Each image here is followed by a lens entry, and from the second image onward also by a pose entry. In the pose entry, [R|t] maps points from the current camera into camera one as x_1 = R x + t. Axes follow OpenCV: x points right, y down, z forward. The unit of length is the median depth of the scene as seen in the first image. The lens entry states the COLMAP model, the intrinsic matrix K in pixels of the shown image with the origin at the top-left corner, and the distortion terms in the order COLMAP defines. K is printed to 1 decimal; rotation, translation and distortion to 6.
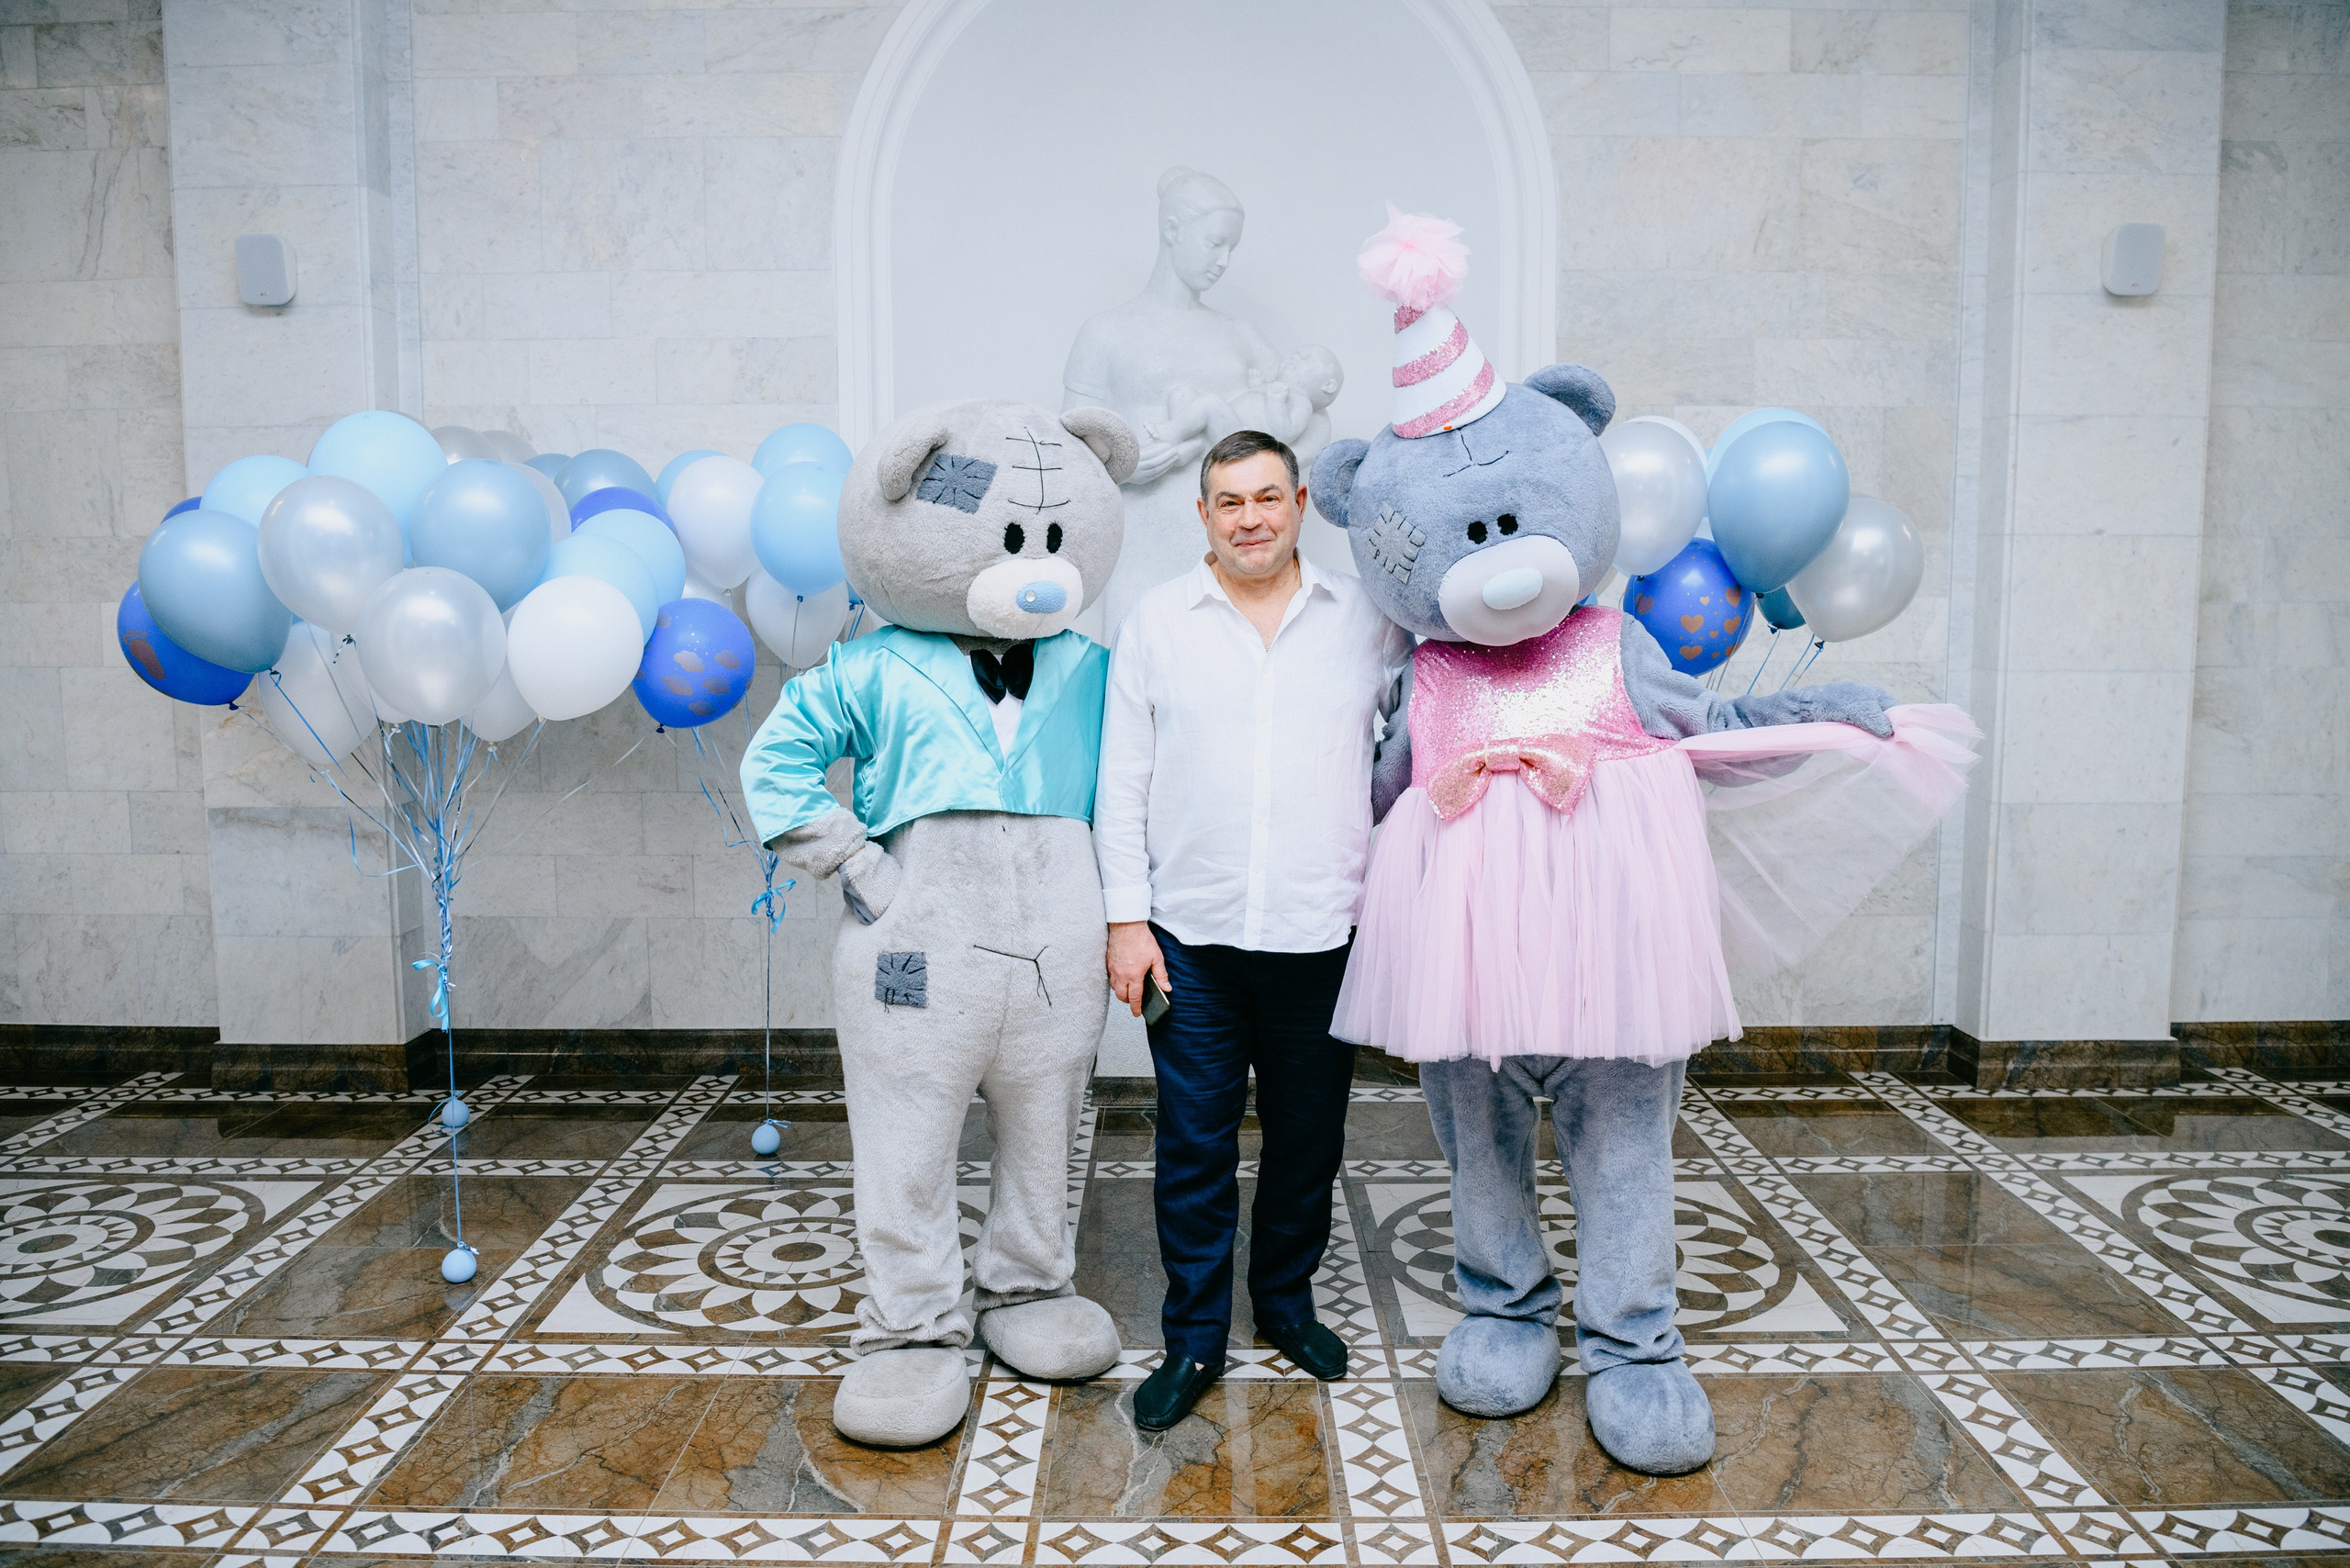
lens RADIAL K [[1854.9, 0, 1189.2], [0, 1854.9, 783.4], [0, 0, 1]] dist [-0.051396, -0.009060]
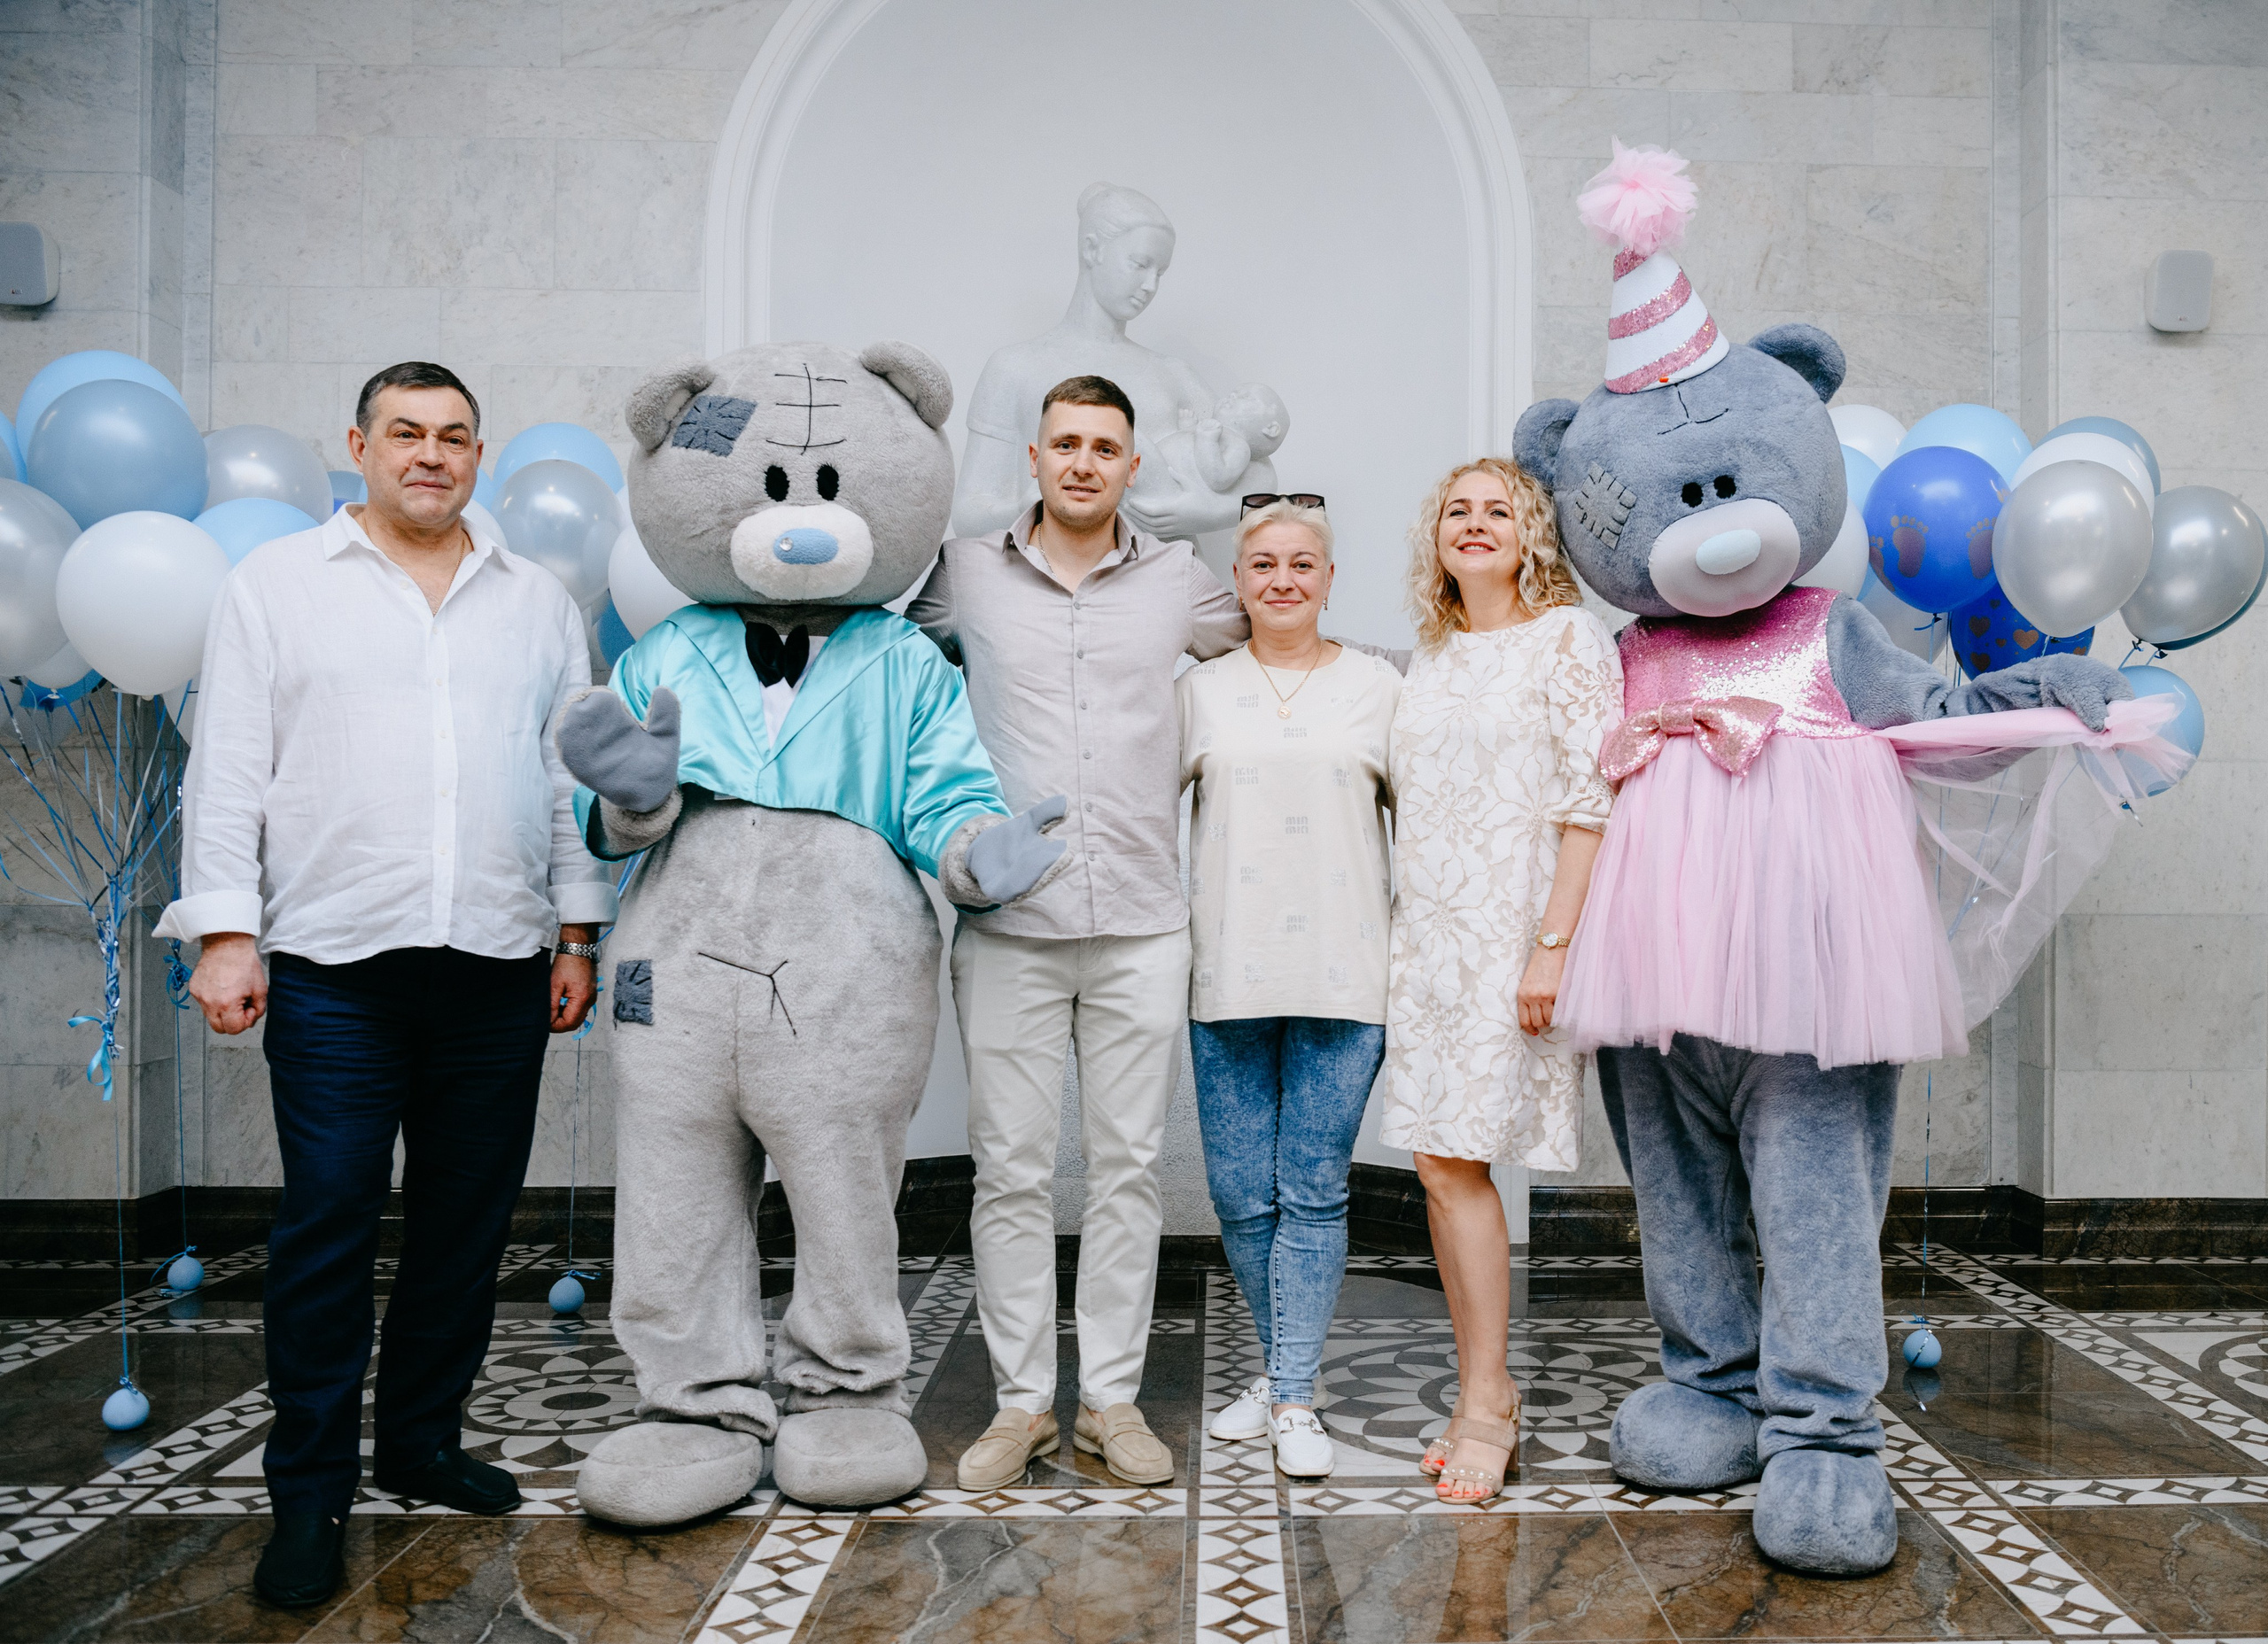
lens RADIAL K [[2136.7, 0, 1323.6], [0, 2136.7, 814.3], [0, 0, 1]] dist [-0.029287, 0.000000]
pose [[0.998935, 0.008417, 0.045366, 0.056131], [-0.002864, 0.992636, -0.121102, 0.087127], [-0.046051, 0.120843, 0.991603, 0.025307]]
